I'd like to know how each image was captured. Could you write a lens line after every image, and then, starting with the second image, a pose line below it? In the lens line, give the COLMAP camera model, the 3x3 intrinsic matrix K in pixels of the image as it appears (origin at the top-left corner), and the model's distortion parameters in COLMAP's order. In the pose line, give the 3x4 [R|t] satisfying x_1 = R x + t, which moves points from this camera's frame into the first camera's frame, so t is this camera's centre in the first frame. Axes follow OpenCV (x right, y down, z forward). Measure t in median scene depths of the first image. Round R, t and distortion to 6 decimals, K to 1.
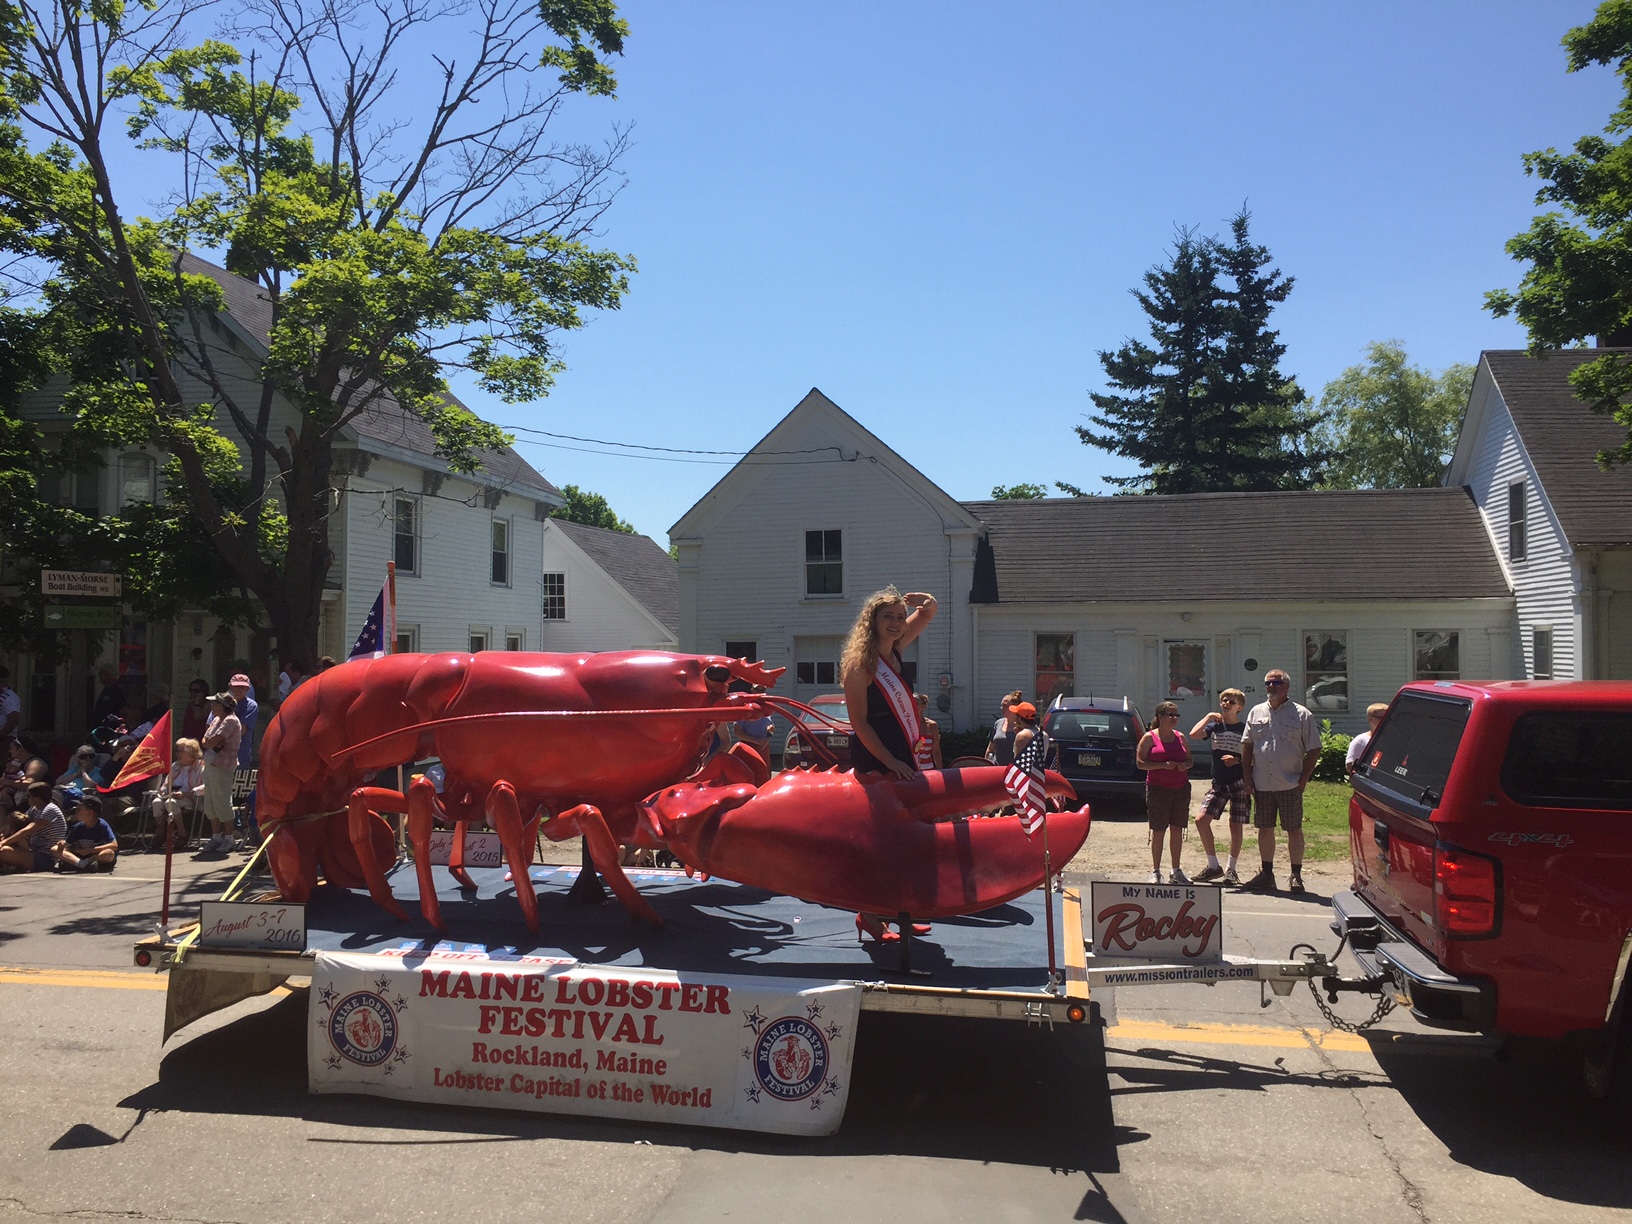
lens RADIAL K [[1371.3, 0, 802.6], [0, 1371.3, 616.6], [0, 0, 1]] dist [0.076633, -0.093465]
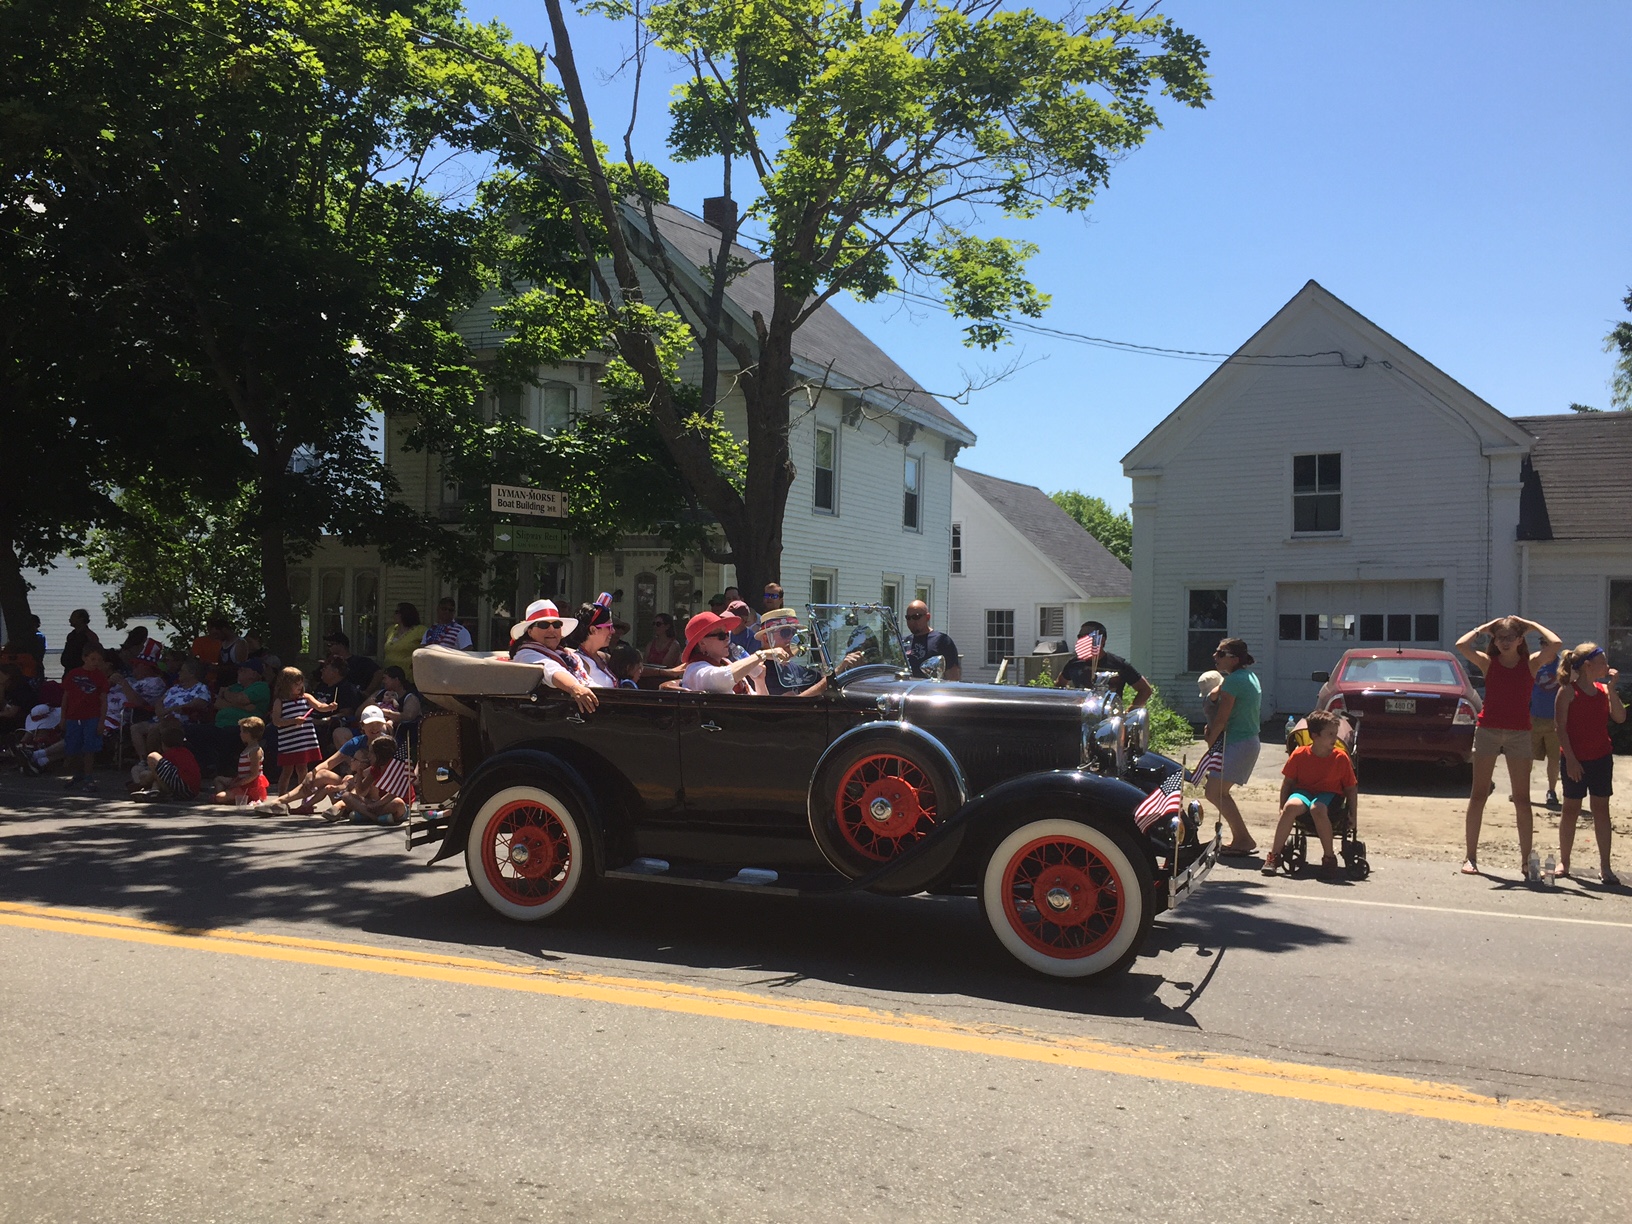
lens RADIAL K [[1332.4, 0, 791.3], [0, 1332.4, 632.0], [0, 0, 1]] dist [0.069733, -0.075145]
pose [[0.975551, 0.009407, -0.219573, -0.169645], [-0.003969, 0.999675, 0.025192, 0.036352], [0.219738, -0.023705, 0.975271, 0.208838]]
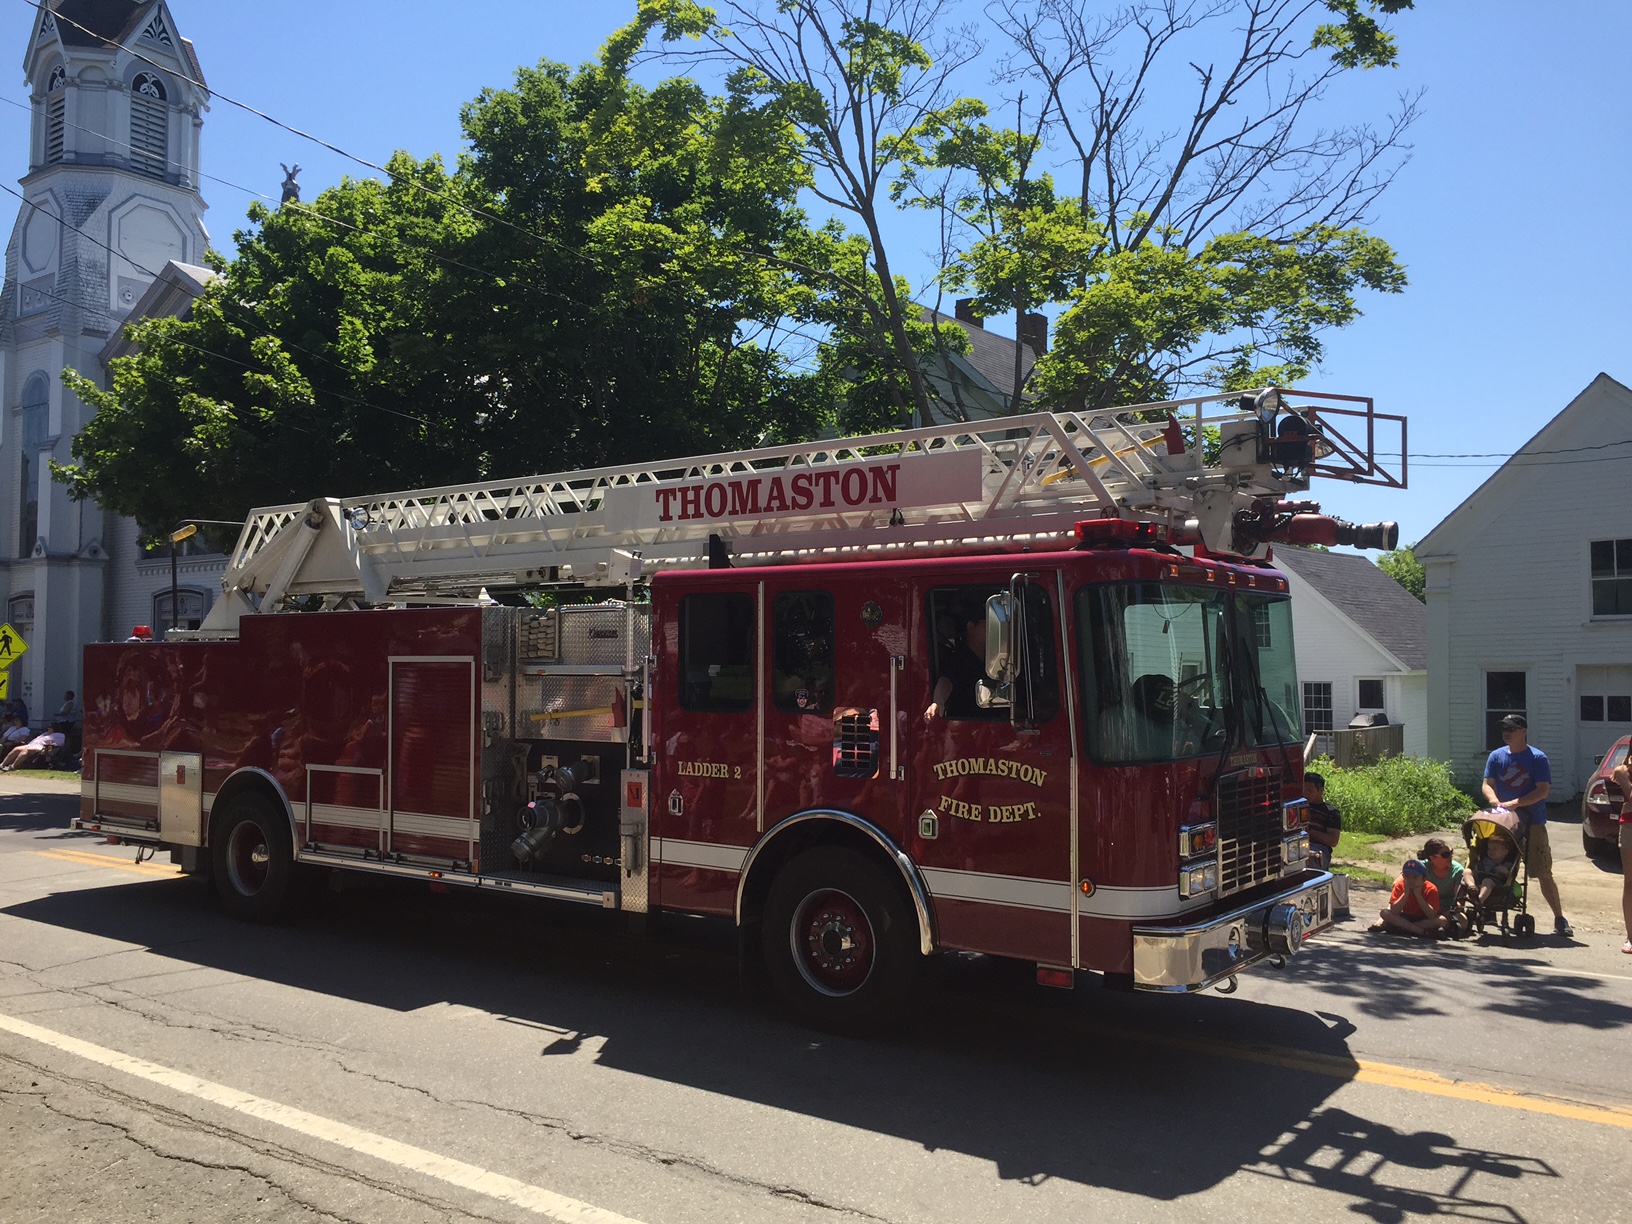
lens RADIAL K [[1366.1, 0, 806.0], [0, 1366.1, 607.9], [0, 0, 1]] dist [0.068680, -0.090957]
pose [[0.893069, -0.019236, -0.449508, -0.071315], [0.006648, 0.999541, -0.029566, 0.001705], [0.449871, 0.023416, 0.892787, 0.026362]]
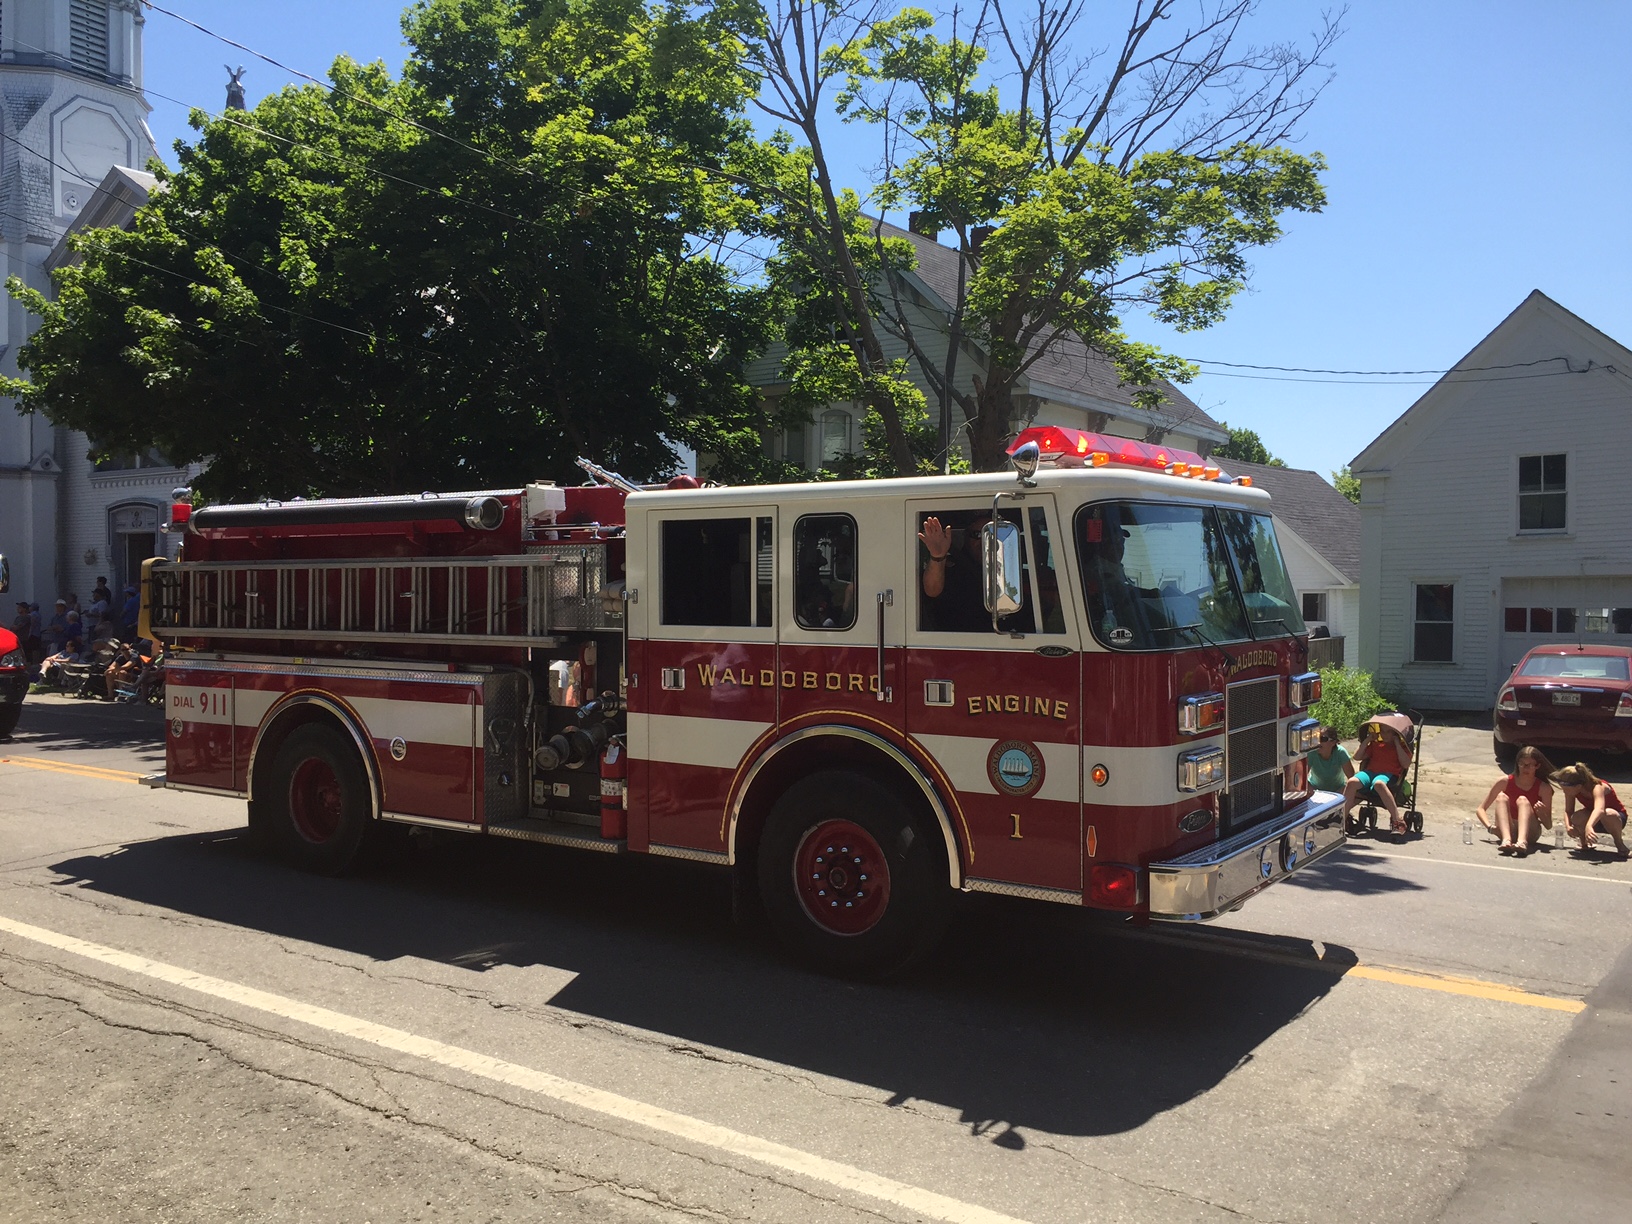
lens RADIAL K [[1367.9, 0, 808.1], [0, 1367.9, 624.7], [0, 0, 1]] dist [0.081743, -0.126016]
pose [[0.901445, 0.013811, -0.432674, -0.036040], [0.005899, 0.999006, 0.044179, 0.004013], [0.432854, -0.042377, 0.900467, 0.010458]]
